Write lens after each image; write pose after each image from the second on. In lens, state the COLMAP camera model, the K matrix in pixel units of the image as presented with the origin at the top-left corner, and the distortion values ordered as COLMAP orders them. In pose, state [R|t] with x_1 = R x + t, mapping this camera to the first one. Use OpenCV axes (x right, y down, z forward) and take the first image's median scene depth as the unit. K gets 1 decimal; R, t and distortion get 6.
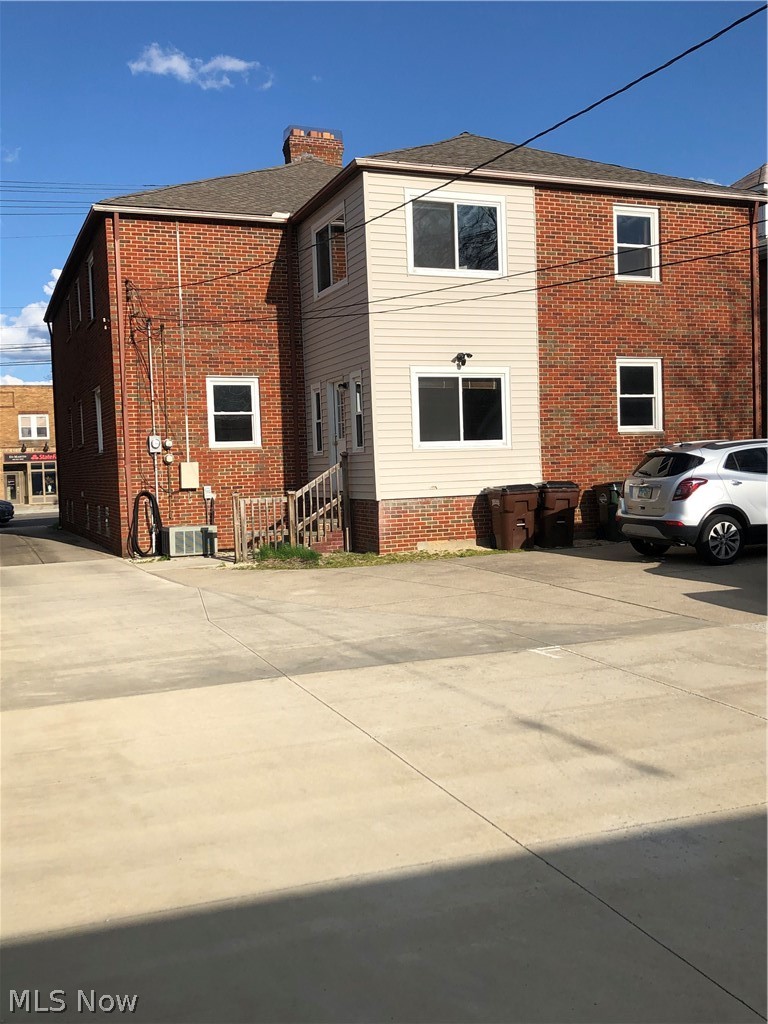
lens RADIAL K [[1013.2, 0, 385.3], [0, 1013.2, 478.9], [0, 0, 1]] dist [0.164566, -0.416170]
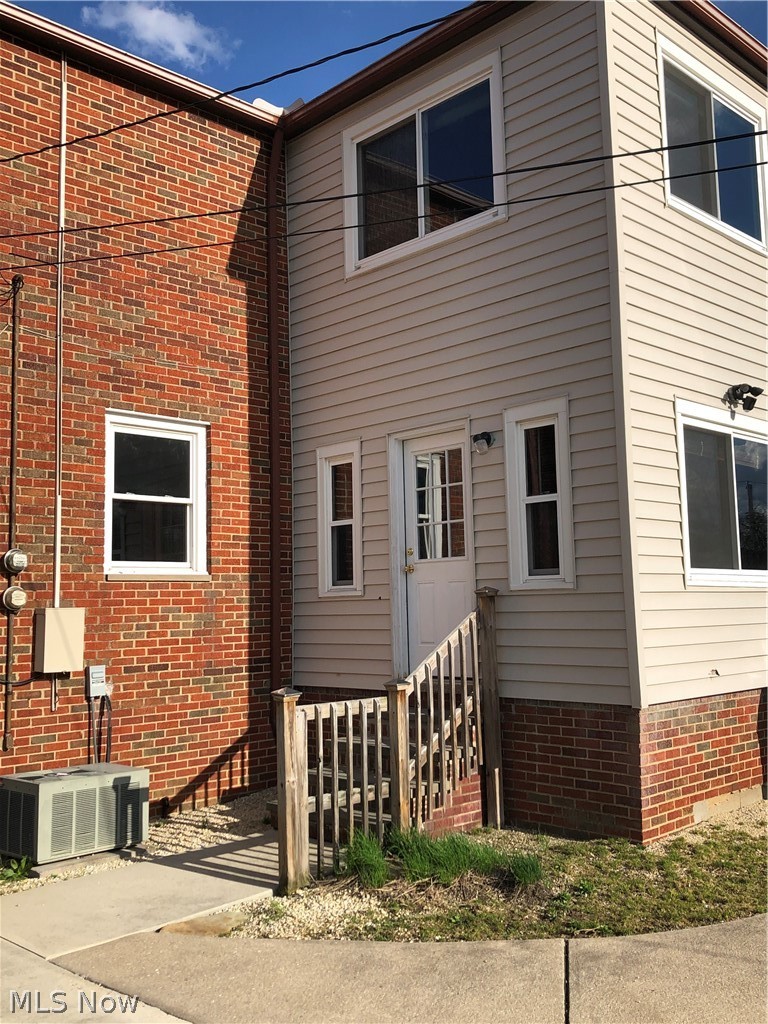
lens RADIAL K [[1013.2, 0, 385.3], [0, 1013.2, 478.9], [0, 0, 1]] dist [0.164566, -0.416170]
pose [[0.924544, 0.062759, 0.375872, -0.230115], [-0.005909, 0.988588, -0.150528, -0.006031], [-0.381029, 0.136949, 0.914364, 0.562035]]
